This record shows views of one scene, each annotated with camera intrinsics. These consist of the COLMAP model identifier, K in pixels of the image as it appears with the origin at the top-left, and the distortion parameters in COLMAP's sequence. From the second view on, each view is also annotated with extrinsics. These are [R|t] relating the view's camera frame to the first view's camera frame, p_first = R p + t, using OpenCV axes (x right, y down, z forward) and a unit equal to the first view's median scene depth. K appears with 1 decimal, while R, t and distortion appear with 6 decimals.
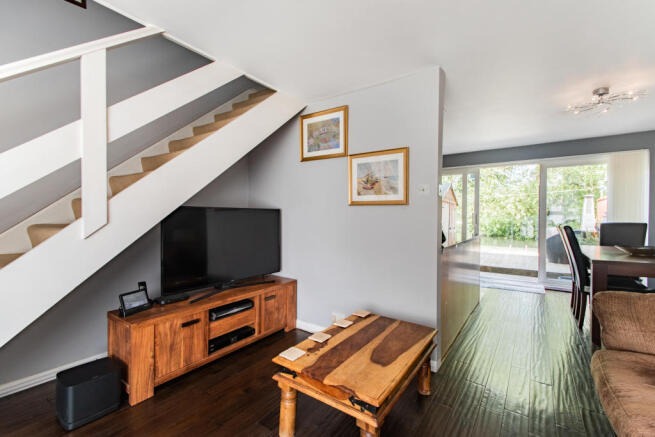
lens RADIAL K [[283.7, 0, 327.3], [0, 283.7, 219.2], [0, 0, 1]] dist [-0.021988, -0.003360]
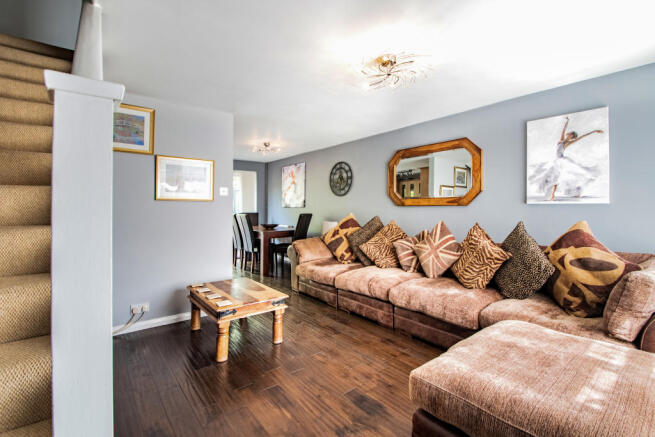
lens RADIAL K [[283.7, 0, 327.0], [0, 283.7, 214.1], [0, 0, 1]] dist [-0.021988, -0.003360]
pose [[0.266519, -0.017366, 0.963673, -0.851502], [-0.008972, 0.999750, 0.020498, -0.021037], [-0.963788, -0.014109, 0.266297, 0.044685]]
